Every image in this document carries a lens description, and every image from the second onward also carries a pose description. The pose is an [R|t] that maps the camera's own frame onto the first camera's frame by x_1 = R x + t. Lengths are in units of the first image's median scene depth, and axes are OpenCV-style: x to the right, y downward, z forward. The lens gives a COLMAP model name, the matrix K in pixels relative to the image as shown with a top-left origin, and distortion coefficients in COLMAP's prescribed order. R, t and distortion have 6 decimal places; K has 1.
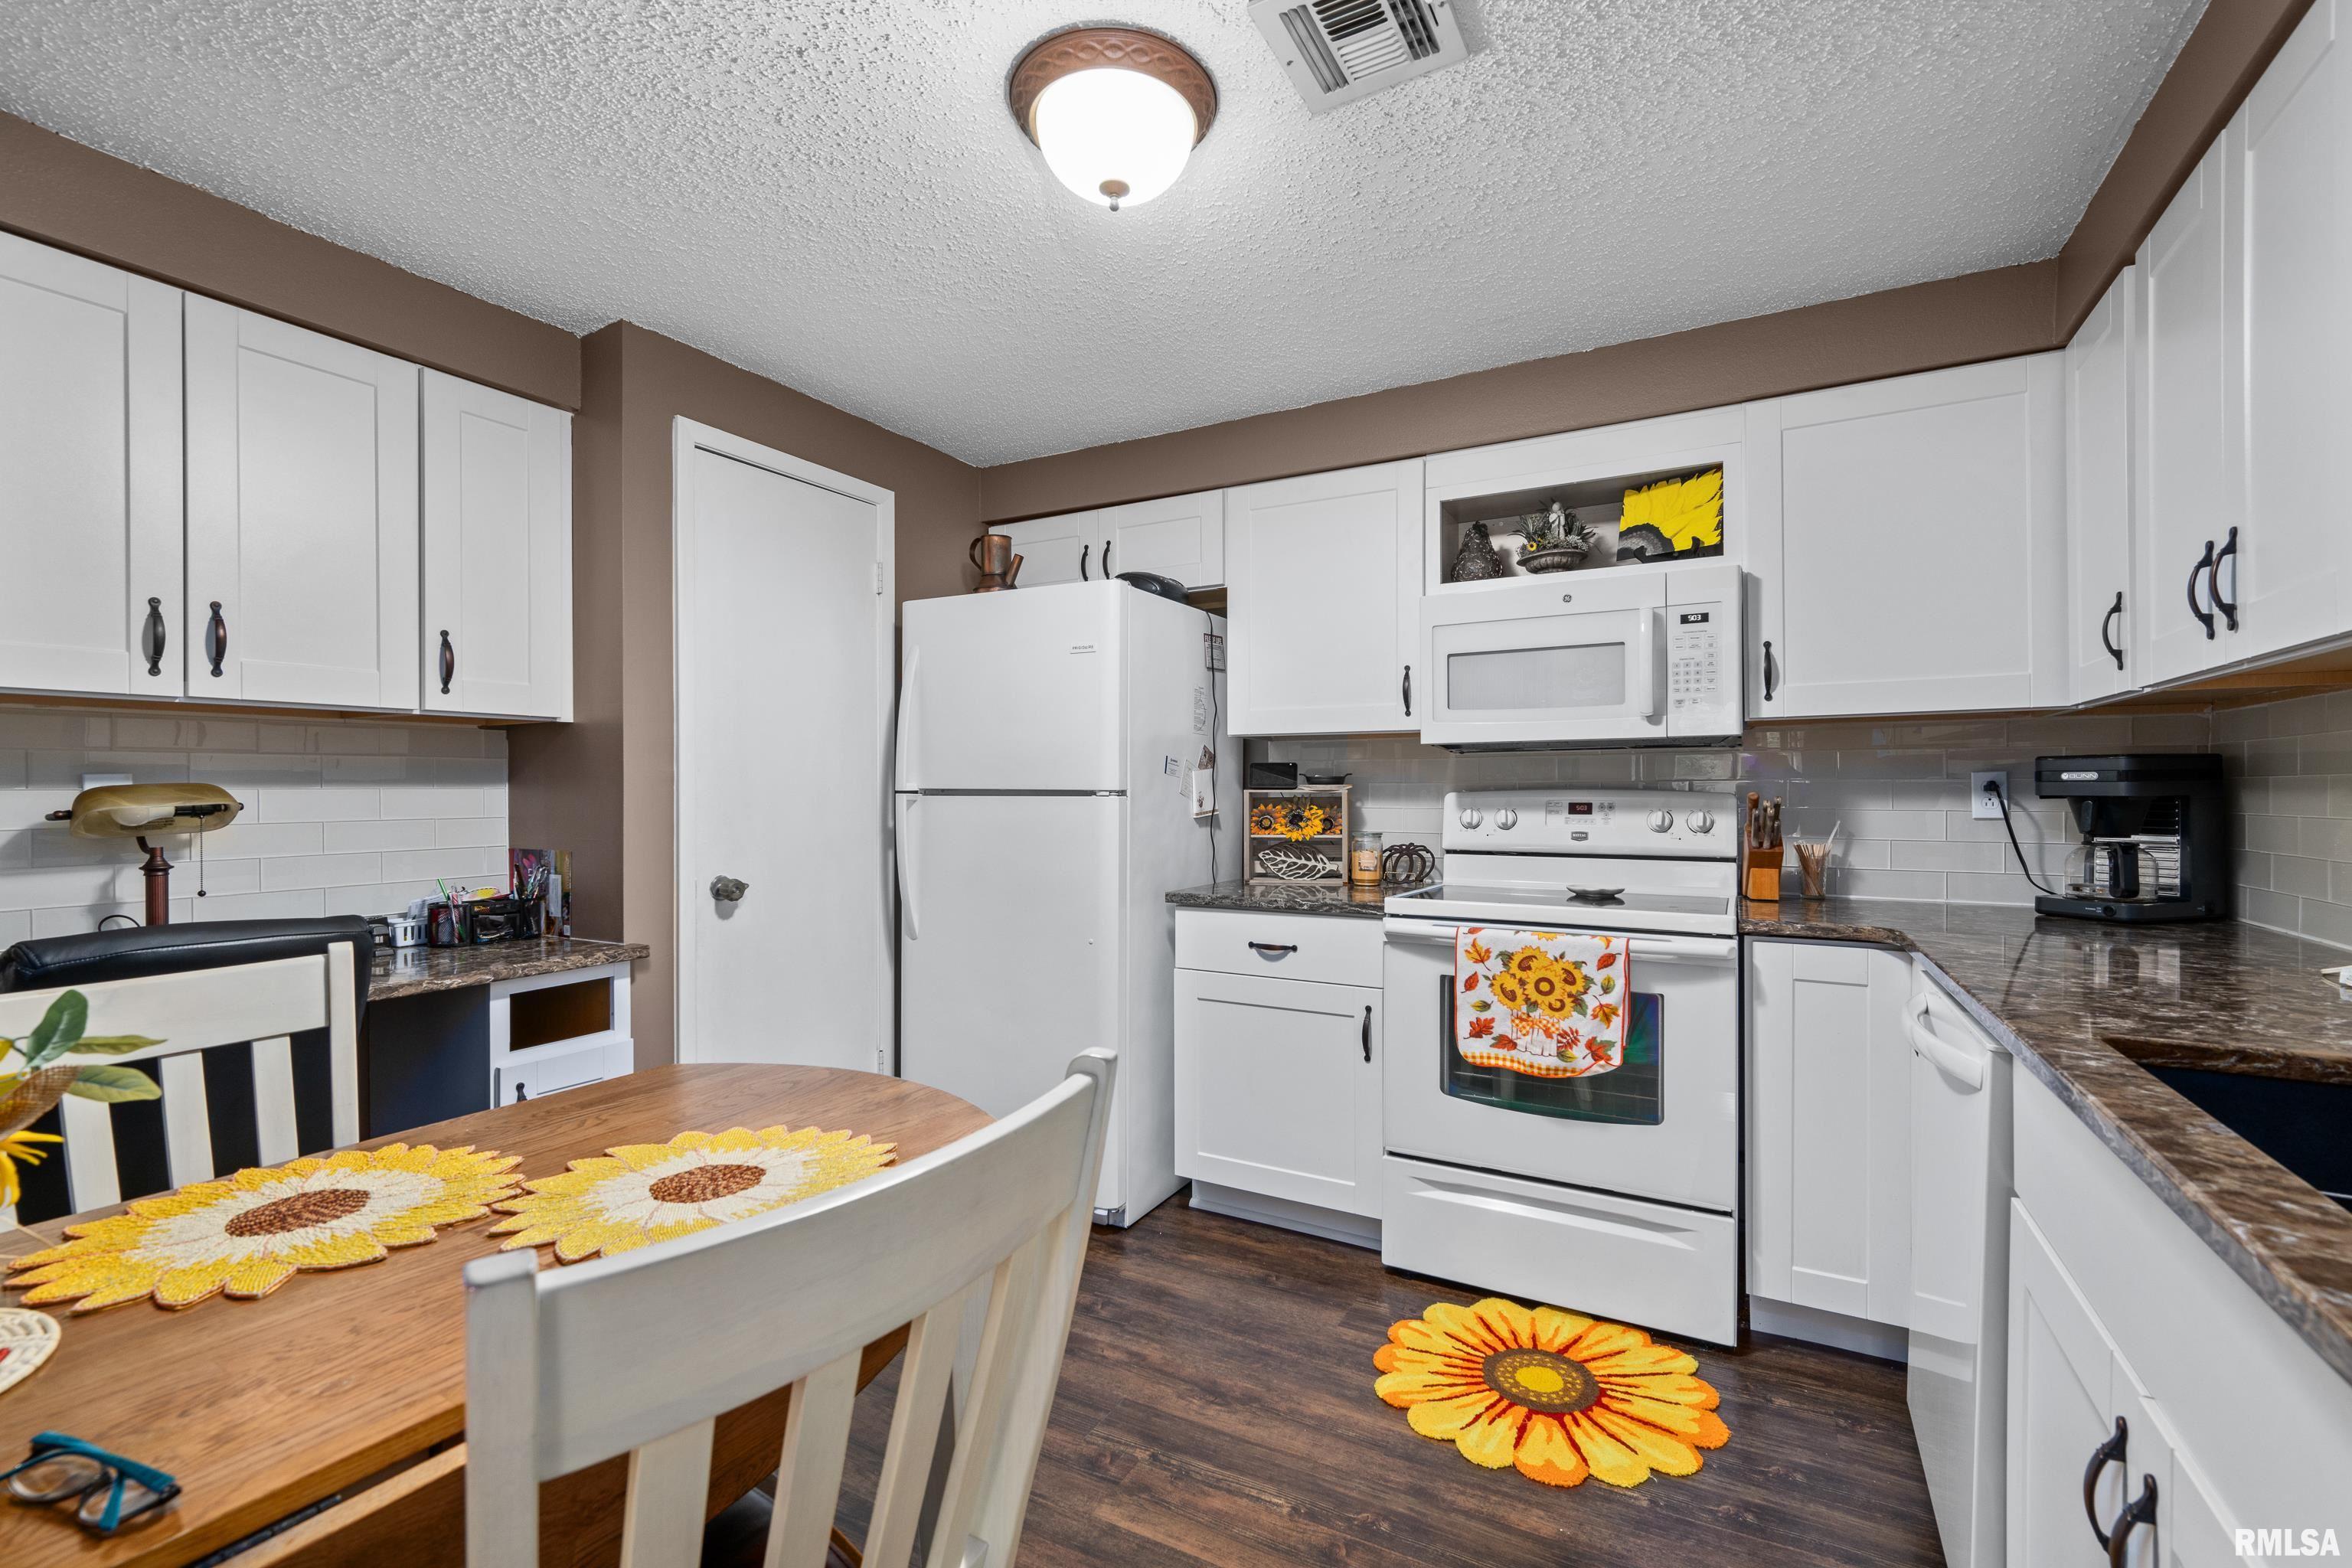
lens RADIAL K [[1023.2, 0, 1176.0], [0, 1023.2, 784.0], [0, 0, 1]] dist [-0.000784, -0.000004]
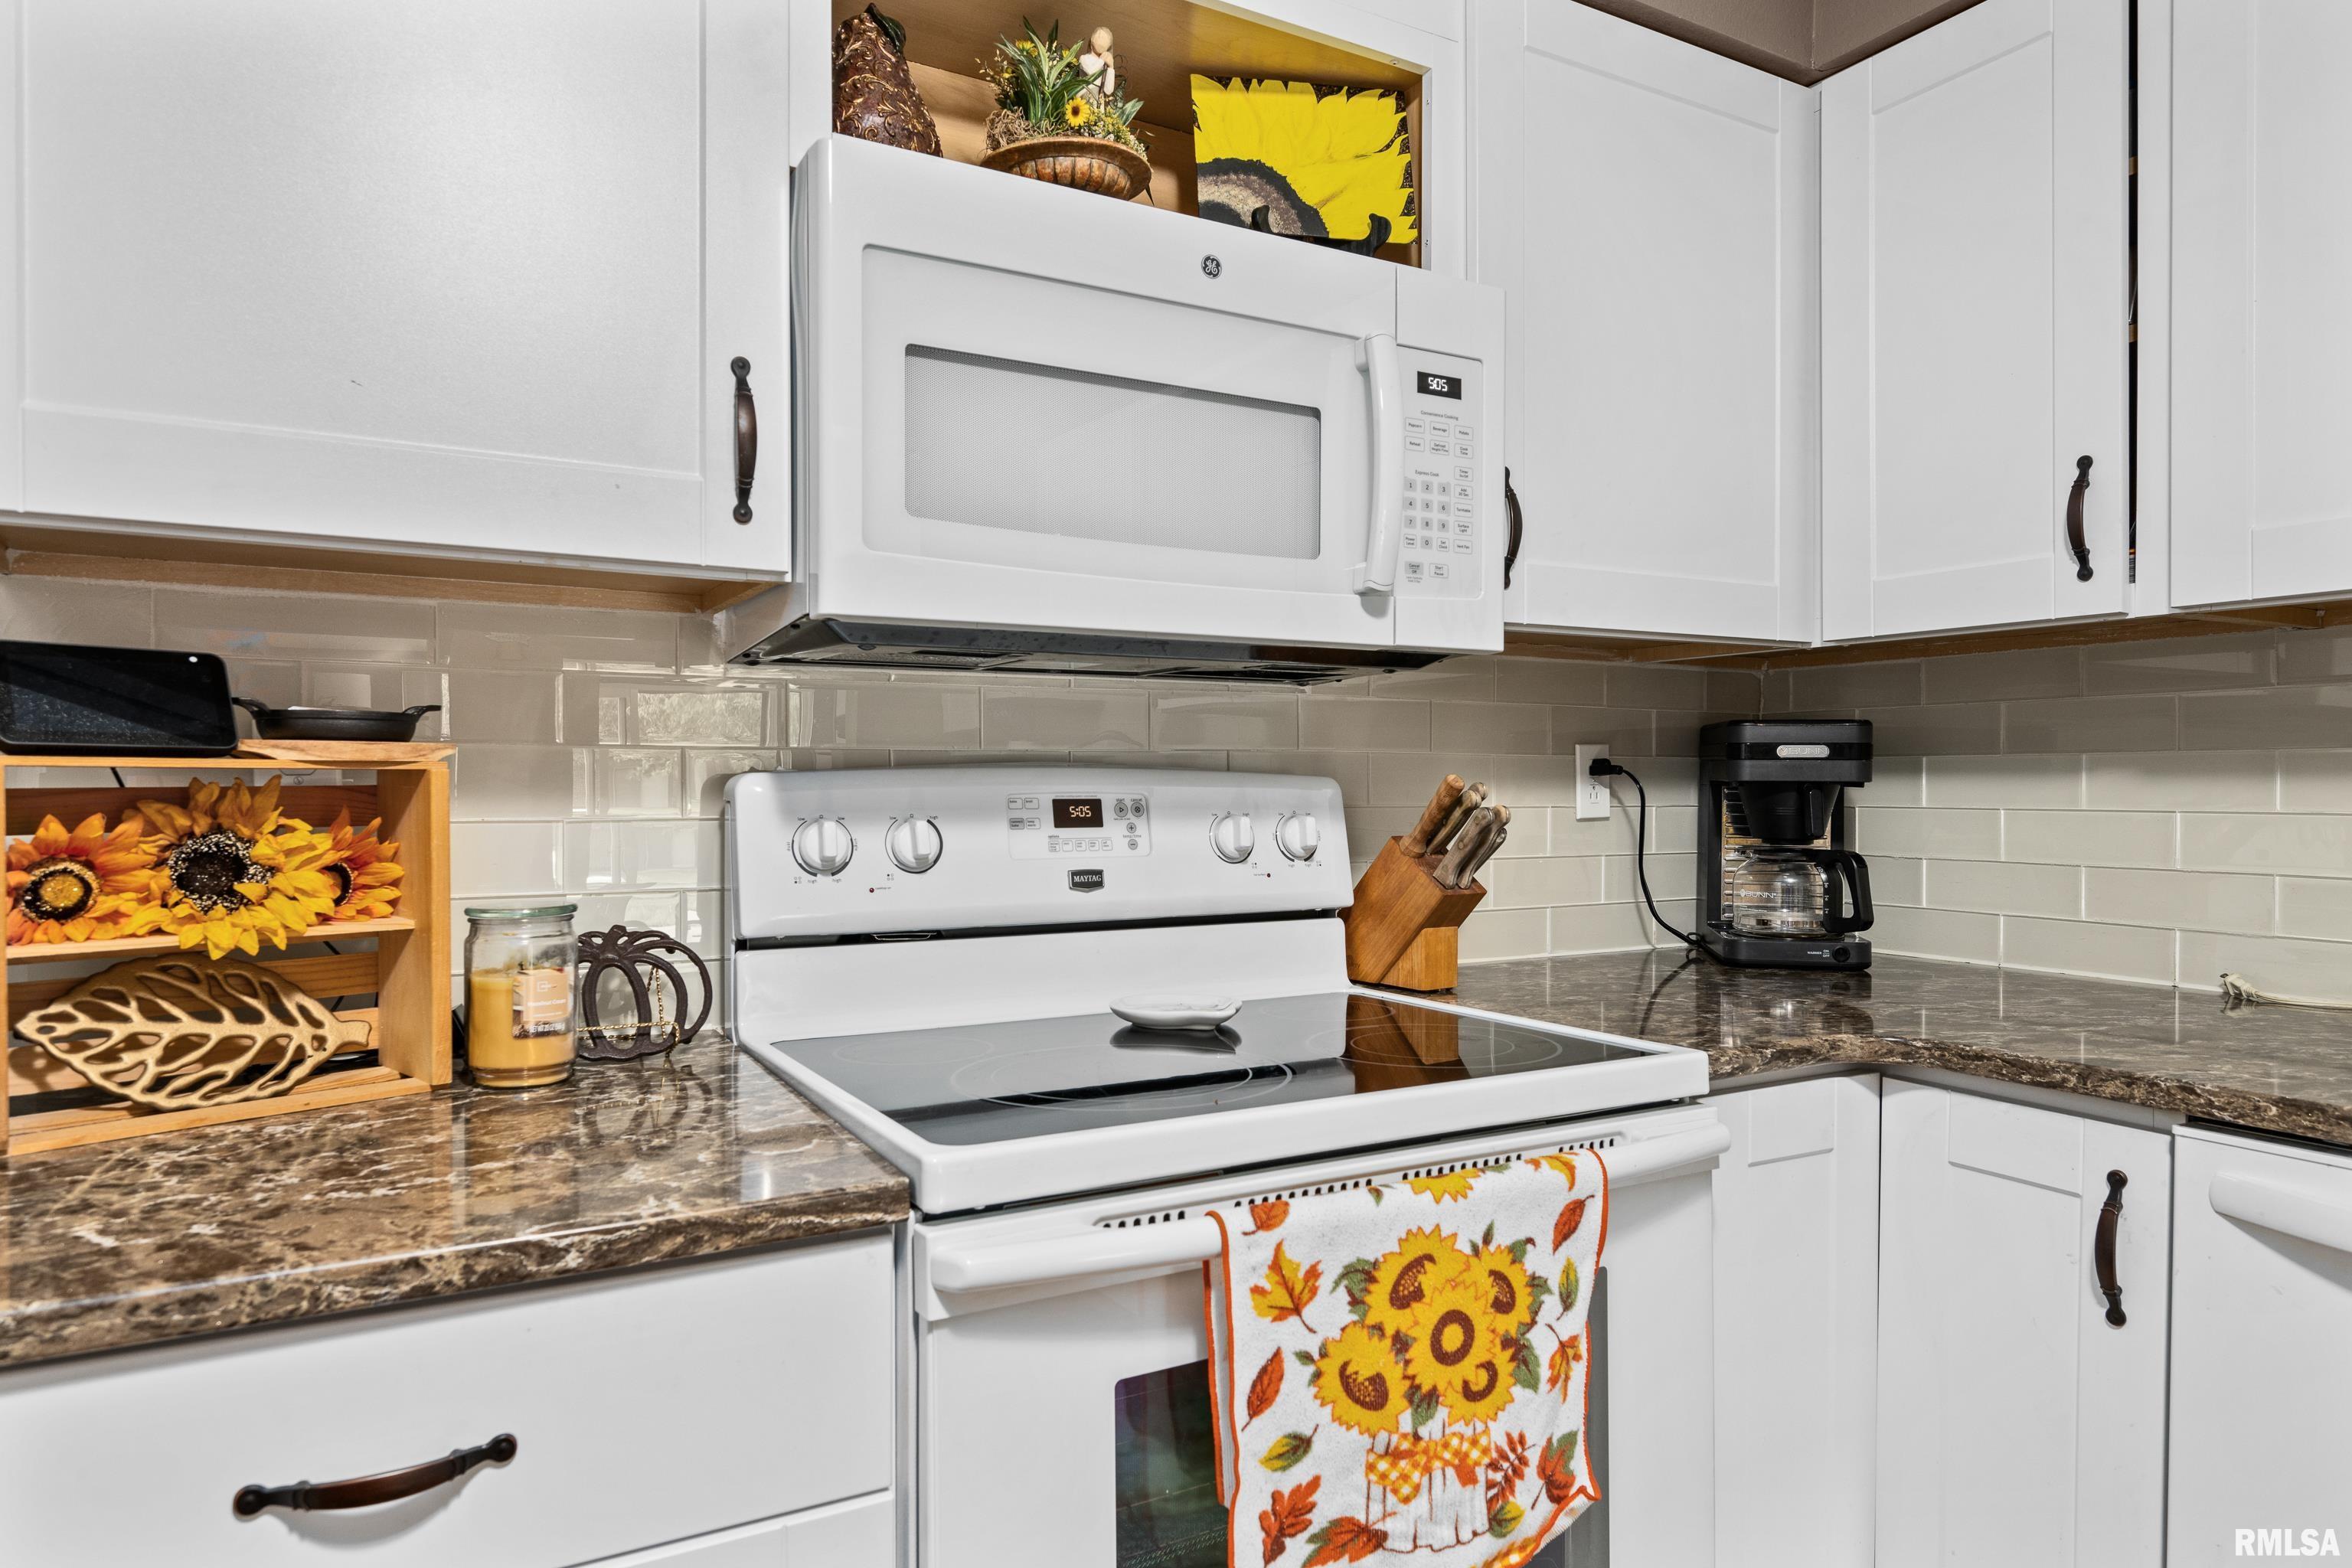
lens RADIAL K [[1407.9, 0, 1180.9], [0, 1407.9, 792.3], [0, 0, 1]] dist [0.000544, -0.000553]
pose [[0.512714, -0.003631, 0.858552, -0.082174], [-0.007610, 0.999933, 0.008773, 0.011941], [-0.858525, -0.011032, 0.512652, 0.779332]]
